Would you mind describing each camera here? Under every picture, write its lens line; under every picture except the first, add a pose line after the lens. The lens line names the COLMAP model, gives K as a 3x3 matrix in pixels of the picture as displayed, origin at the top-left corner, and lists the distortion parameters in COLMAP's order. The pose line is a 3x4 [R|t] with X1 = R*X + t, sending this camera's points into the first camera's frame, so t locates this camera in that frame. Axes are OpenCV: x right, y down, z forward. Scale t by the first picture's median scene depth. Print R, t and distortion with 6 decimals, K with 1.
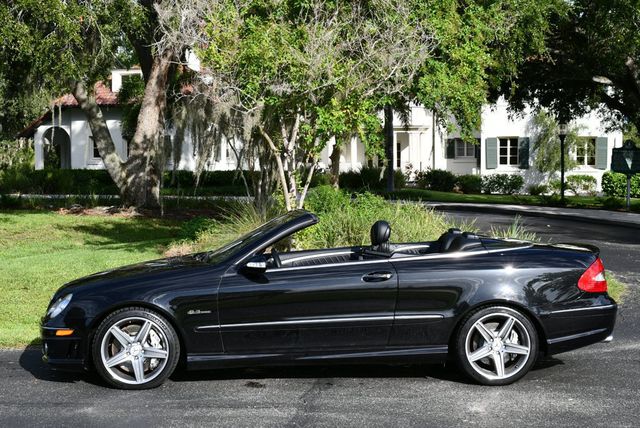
lens RADIAL K [[1086.8, 0, 320.0], [0, 1086.8, 214.0], [0, 0, 1]] dist [-0.015033, -0.007920]
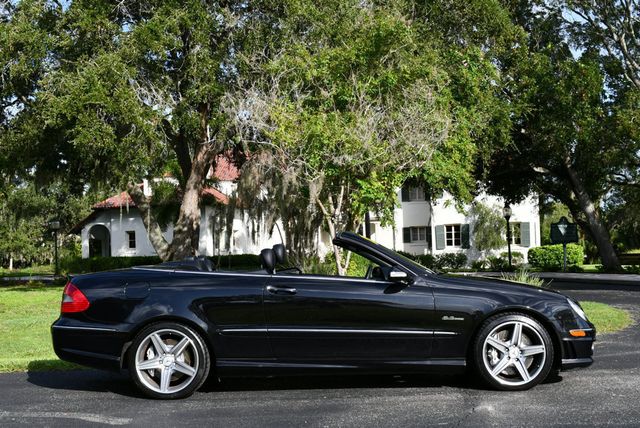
lens RADIAL K [[841.5, 0, 320.0], [0, 841.5, 214.0], [0, 0, 1]] dist [-0.036527, -0.058827]
pose [[0.998437, -0.026295, 0.049320, -0.054074], [0.031139, 0.994483, -0.100169, 0.019990], [-0.046414, 0.101548, 0.993747, 0.030648]]
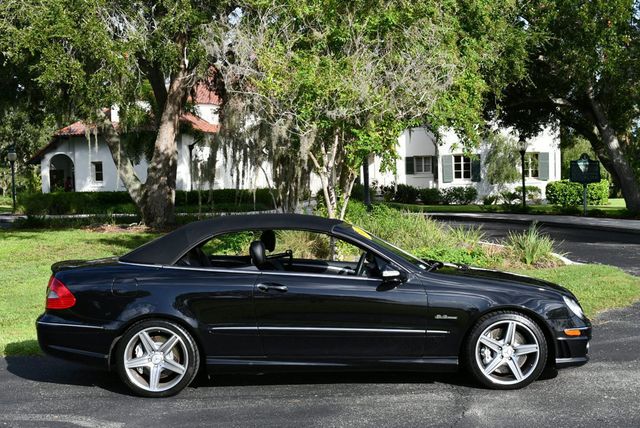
lens RADIAL K [[967.8, 0, 320.0], [0, 967.8, 214.0], [0, 0, 1]] dist [-0.024683, -0.019279]
pose [[0.998093, -0.026397, 0.055794, -0.054959], [0.027142, 0.999552, -0.012628, 0.000764], [-0.055436, 0.014118, 0.998362, 0.000855]]
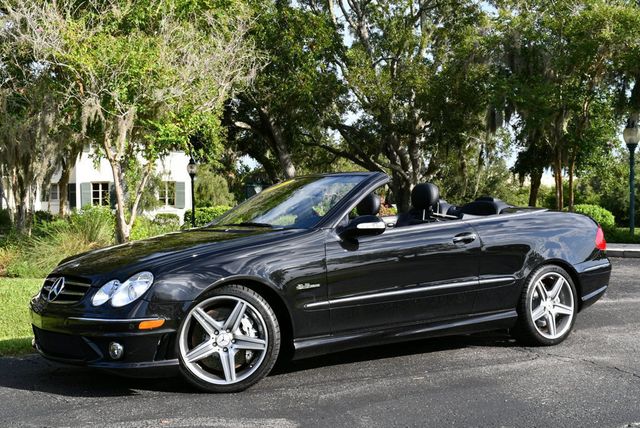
lens RADIAL K [[907.8, 0, 320.0], [0, 907.8, 214.0], [0, 0, 1]] dist [-0.034877, -0.035094]
pose [[0.869972, -0.015023, 0.492873, -0.163214], [0.040258, 0.998363, -0.040630, 0.018914], [-0.491456, 0.055189, 0.869152, 0.097921]]
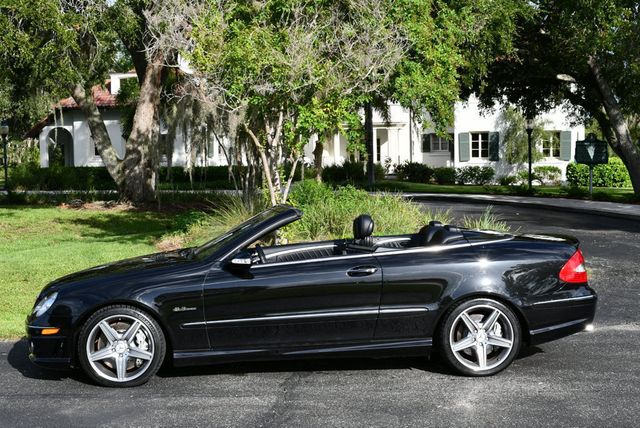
lens RADIAL K [[999.1, 0, 320.0], [0, 999.1, 214.0], [0, 0, 1]] dist [-0.018774, -0.062596]
pose [[0.999848, -0.012721, 0.011964, 0.002772], [0.012608, 0.999875, 0.009515, -0.000895], [-0.012084, -0.009363, 0.999883, 0.013175]]
